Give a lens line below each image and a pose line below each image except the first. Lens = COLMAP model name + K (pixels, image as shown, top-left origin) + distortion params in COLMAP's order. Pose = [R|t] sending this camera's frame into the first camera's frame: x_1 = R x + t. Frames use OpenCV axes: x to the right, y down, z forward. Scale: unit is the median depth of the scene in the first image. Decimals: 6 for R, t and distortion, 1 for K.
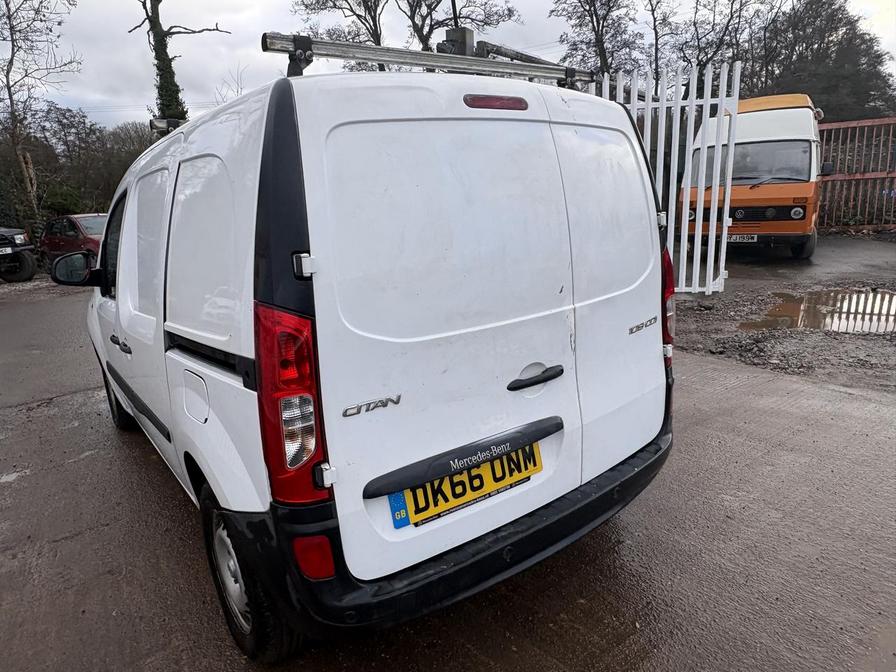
lens RADIAL K [[568.1, 0, 449.3], [0, 568.1, 337.1], [0, 0, 1]] dist [0.001272, 0.000931]
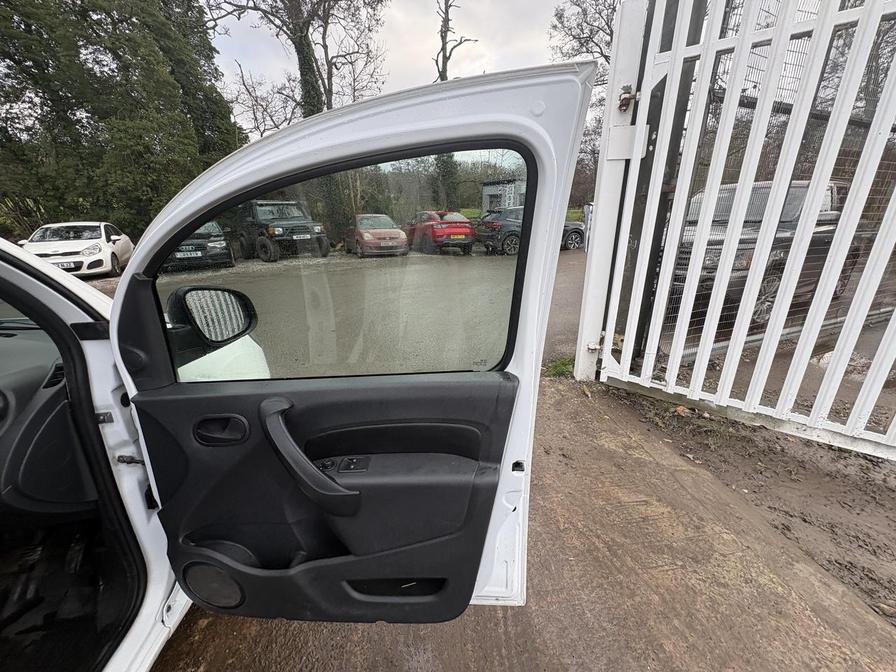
lens RADIAL K [[356.0, 0, 448.6], [0, 356.0, 335.8], [0, 0, 1]] dist [0.000598, -0.000209]
pose [[0.867772, 0.203252, -0.453497, 0.033481], [-0.157855, 0.978014, 0.136277, -0.096883], [0.471225, -0.046670, 0.880778, 0.391245]]
